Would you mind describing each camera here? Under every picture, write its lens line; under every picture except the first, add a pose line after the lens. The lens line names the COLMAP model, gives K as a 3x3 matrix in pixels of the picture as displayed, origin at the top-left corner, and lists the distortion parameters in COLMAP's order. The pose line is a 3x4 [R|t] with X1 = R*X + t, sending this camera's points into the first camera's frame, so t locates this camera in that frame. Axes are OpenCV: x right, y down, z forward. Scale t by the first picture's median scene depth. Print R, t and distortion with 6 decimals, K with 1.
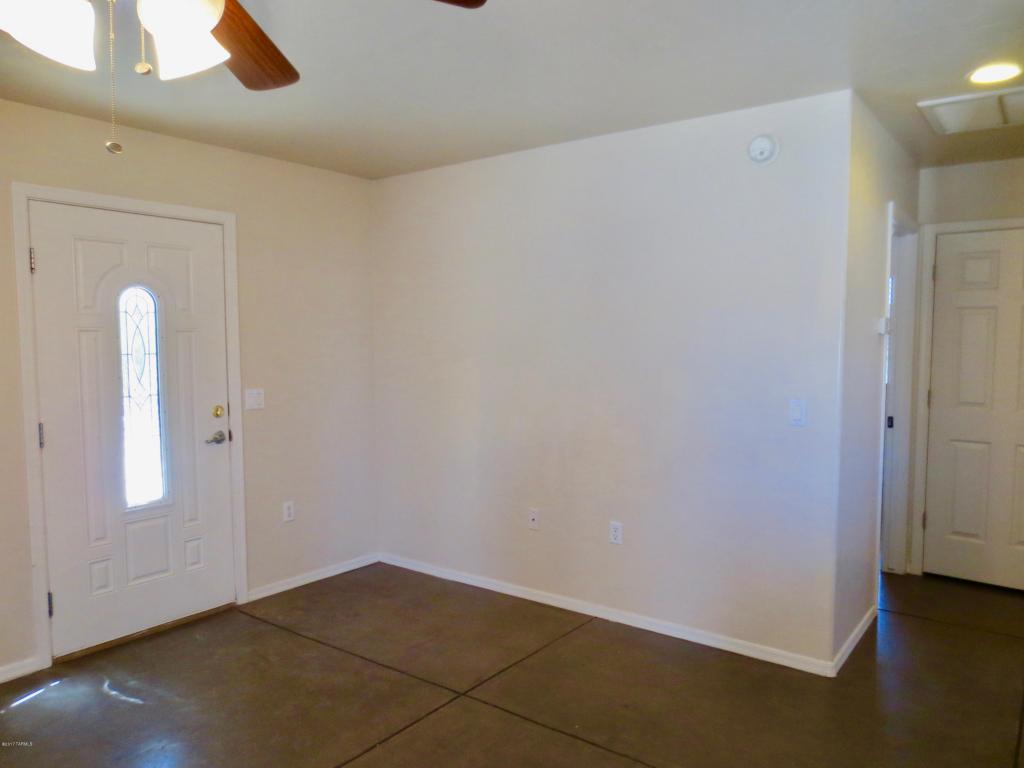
lens RADIAL K [[744.2, 0, 509.8], [0, 744.2, 391.4], [0, 0, 1]] dist [-0.007731, 0.001835]
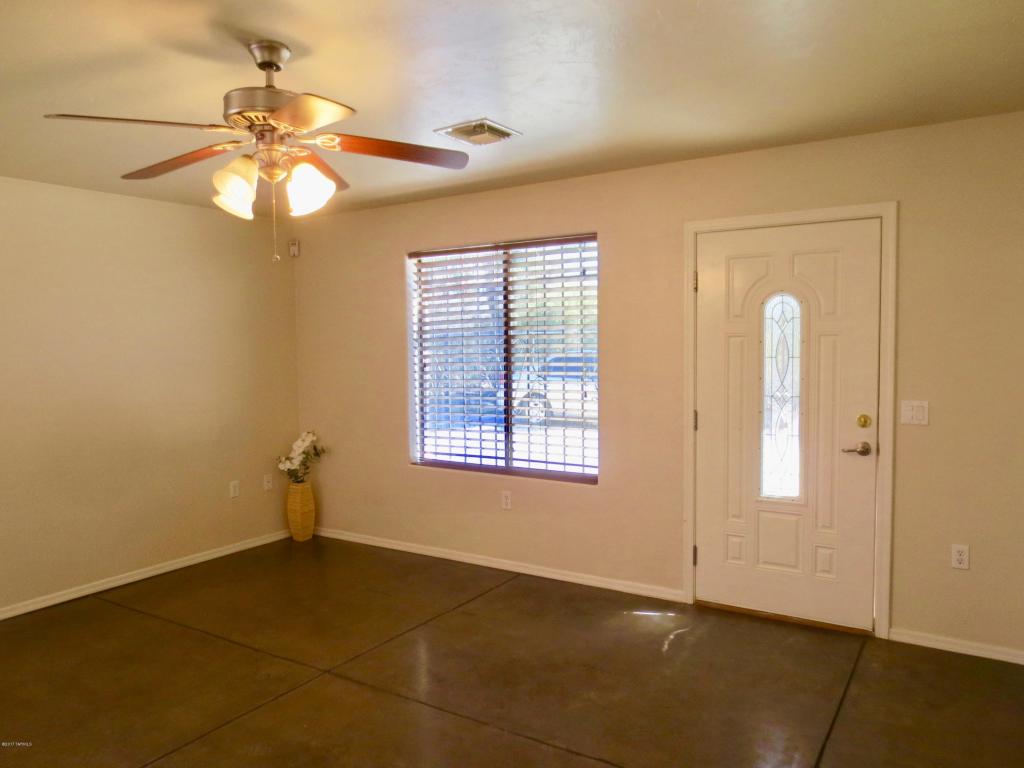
lens RADIAL K [[739.6, 0, 508.3], [0, 739.6, 384.7], [0, 0, 1]] dist [-0.021558, 0.019716]
pose [[0.077573, 0.067014, -0.994732, 0.522125], [-0.053281, 0.996591, 0.062984, -0.056503], [0.995562, 0.048114, 0.080879, 0.518562]]
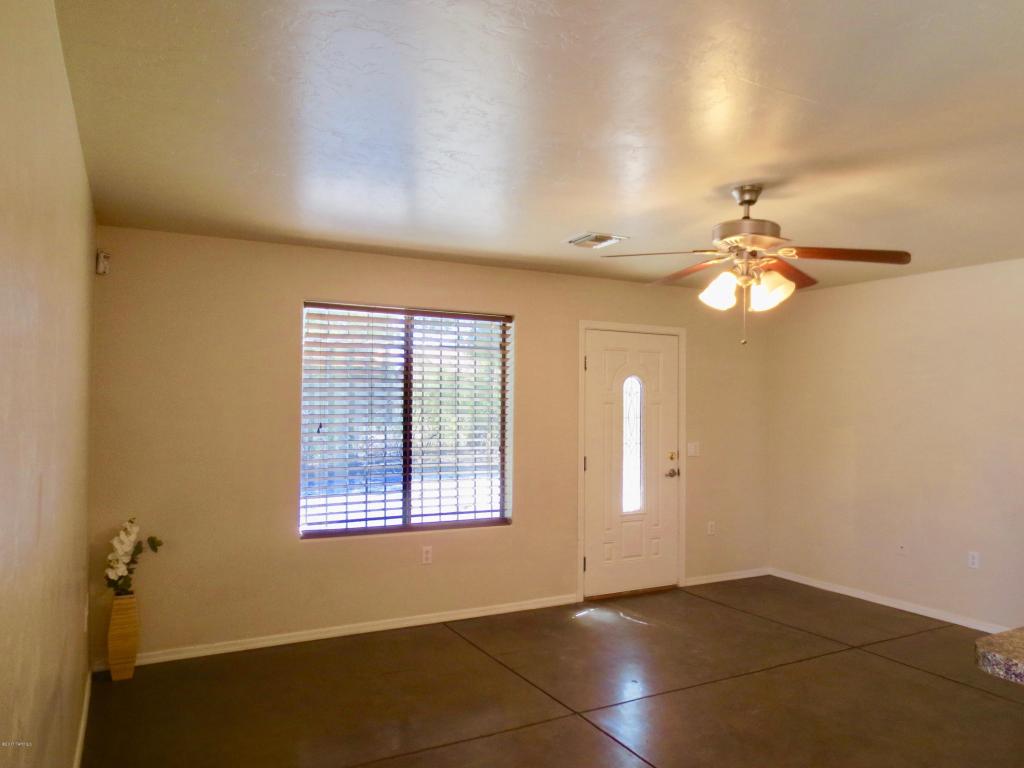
lens RADIAL K [[739.6, 0, 508.3], [0, 739.6, 384.7], [0, 0, 1]] dist [-0.021558, 0.019716]
pose [[0.910692, 0.009020, -0.412988, -0.077190], [-0.047071, 0.995516, -0.082053, 0.023203], [0.410396, 0.094164, 0.907033, -0.582201]]
